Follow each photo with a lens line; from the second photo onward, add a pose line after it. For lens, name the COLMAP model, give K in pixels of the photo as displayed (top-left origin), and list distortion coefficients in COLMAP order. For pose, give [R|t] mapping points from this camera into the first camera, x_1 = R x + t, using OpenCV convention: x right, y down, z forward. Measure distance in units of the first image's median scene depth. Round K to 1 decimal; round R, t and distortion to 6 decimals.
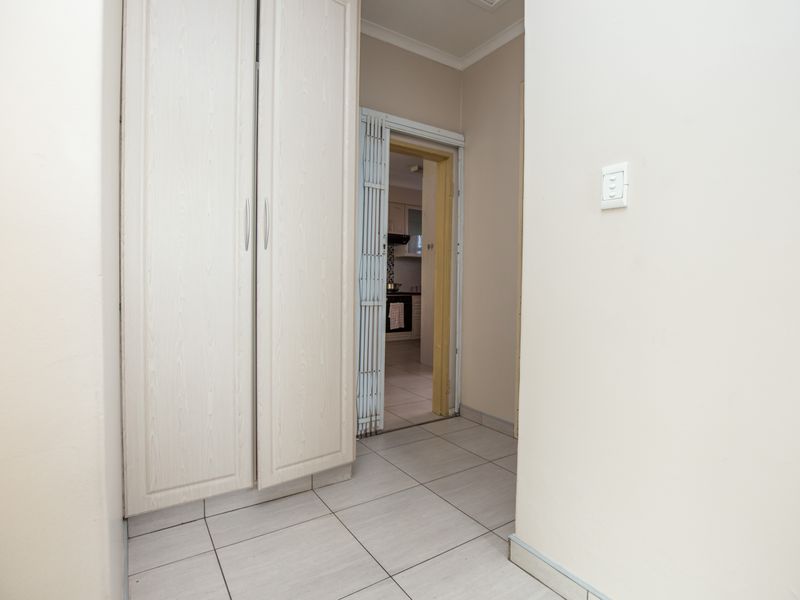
lens RADIAL K [[419.3, 0, 405.3], [0, 419.3, 295.4], [0, 0, 1]] dist [-0.037243, 0.001789]
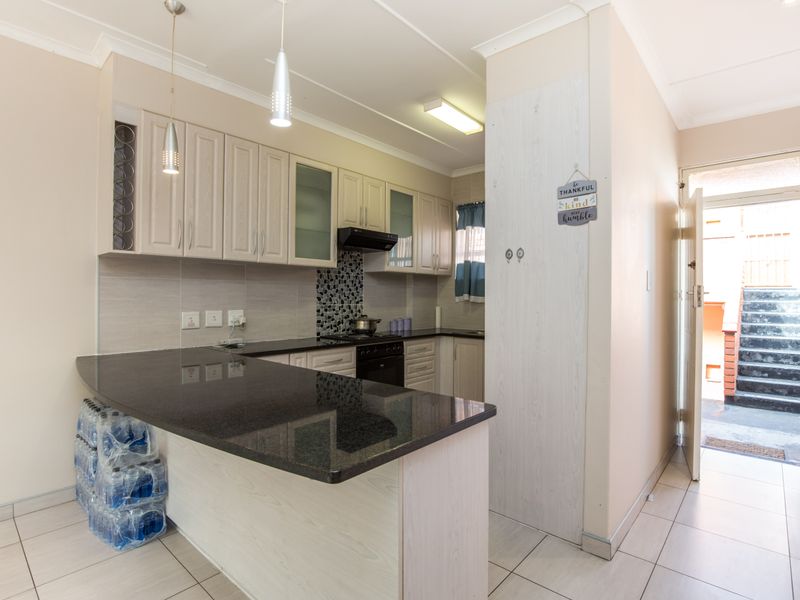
lens RADIAL K [[419.3, 0, 405.3], [0, 419.3, 295.4], [0, 0, 1]] dist [-0.037243, 0.001789]
pose [[0.963820, -0.008451, 0.266419, -0.130400], [0.010263, 0.999933, -0.005412, -0.057514], [-0.266356, 0.007951, 0.963842, 0.438688]]
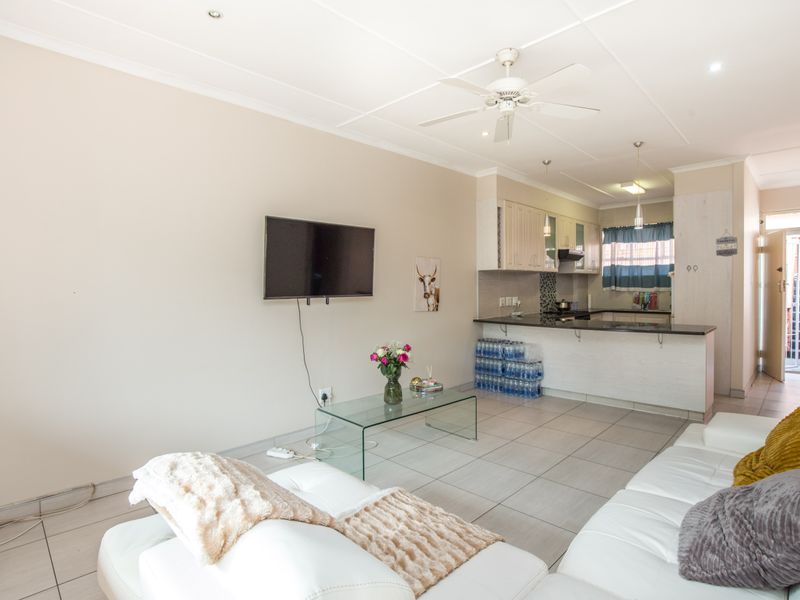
lens RADIAL K [[419.3, 0, 405.3], [0, 419.3, 295.4], [0, 0, 1]] dist [-0.037243, 0.001789]
pose [[0.978359, -0.027317, 0.205104, -0.580752], [0.024851, 0.999585, 0.014591, -0.066458], [-0.205418, -0.009178, 0.978631, 0.146687]]
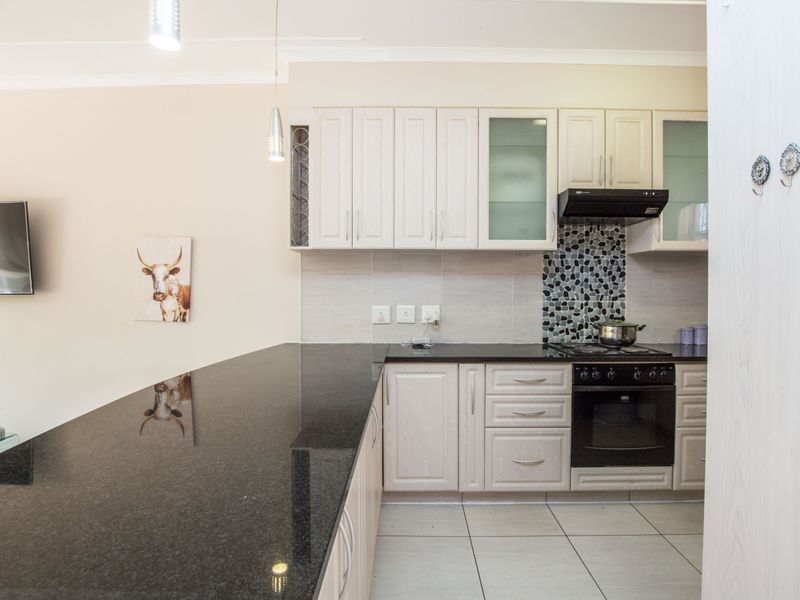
lens RADIAL K [[419.3, 0, 405.3], [0, 419.3, 295.4], [0, 0, 1]] dist [-0.037243, 0.001789]
pose [[0.832227, -0.000171, -0.554435, 0.018293], [0.005112, 0.999960, 0.007364, -0.058599], [0.554411, -0.008962, 0.832195, 0.578587]]
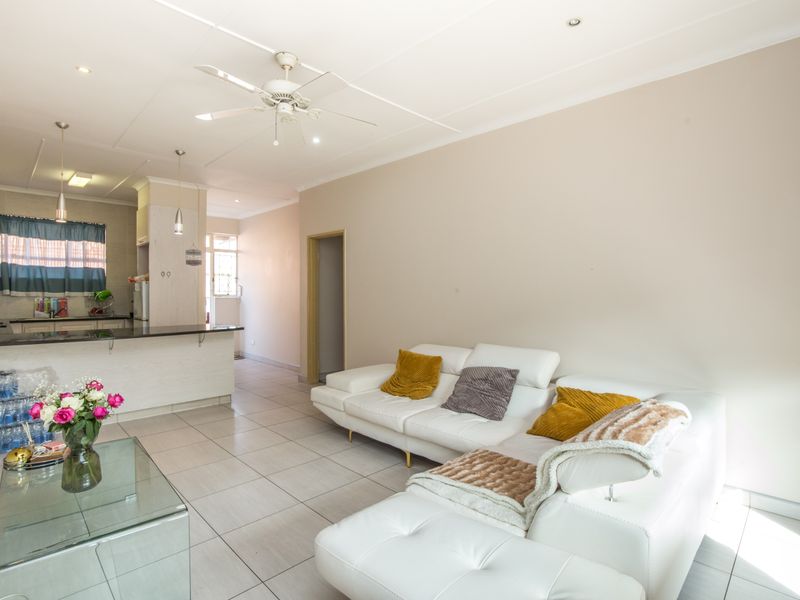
lens RADIAL K [[419.3, 0, 405.3], [0, 419.3, 295.4], [0, 0, 1]] dist [-0.037243, 0.001789]
pose [[-0.210574, -0.021690, 0.977337, -0.797512], [0.001221, 0.999747, 0.022451, -0.067849], [-0.977577, 0.005921, -0.210494, 0.460246]]
